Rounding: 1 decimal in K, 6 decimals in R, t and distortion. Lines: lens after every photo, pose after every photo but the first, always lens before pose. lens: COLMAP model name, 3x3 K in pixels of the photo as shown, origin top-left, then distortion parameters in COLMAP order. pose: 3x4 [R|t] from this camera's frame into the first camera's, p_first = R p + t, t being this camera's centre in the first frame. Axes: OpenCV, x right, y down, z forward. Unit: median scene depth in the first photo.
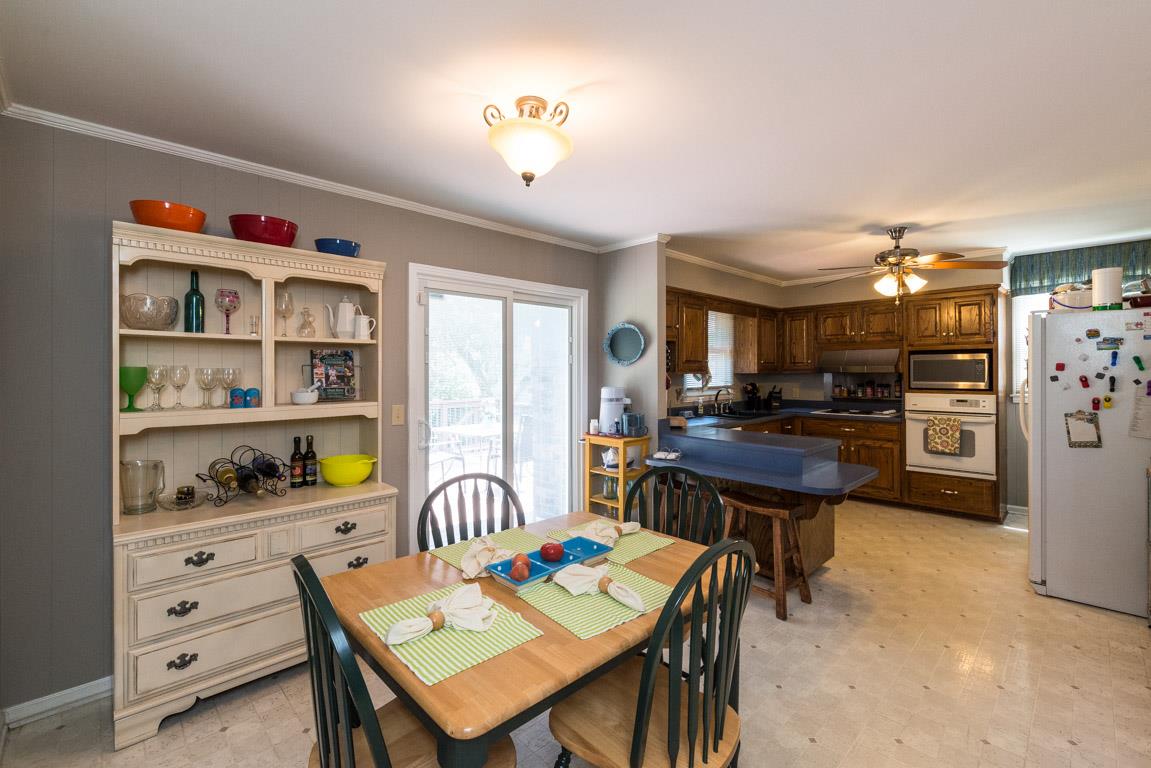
lens RADIAL K [[497.6, 0, 577.5], [0, 497.6, 369.9], [0, 0, 1]] dist [0.002433, 0.000110]
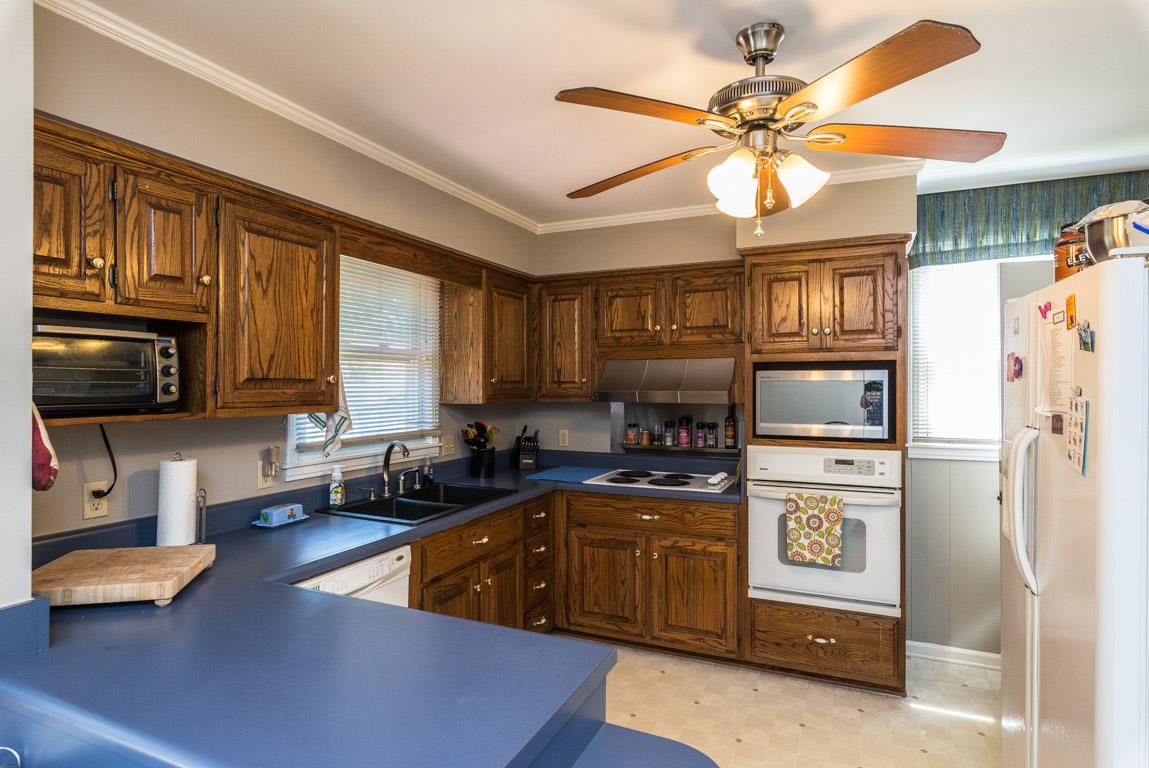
lens RADIAL K [[633.6, 0, 574.5], [0, 633.6, 384.0], [0, 0, 1]] dist [-0.002218, -0.000695]
pose [[0.932909, 0.004365, 0.360085, 0.271781], [-0.004821, 0.999988, 0.000370, -0.016243], [-0.360079, -0.002081, 0.932919, 0.480506]]
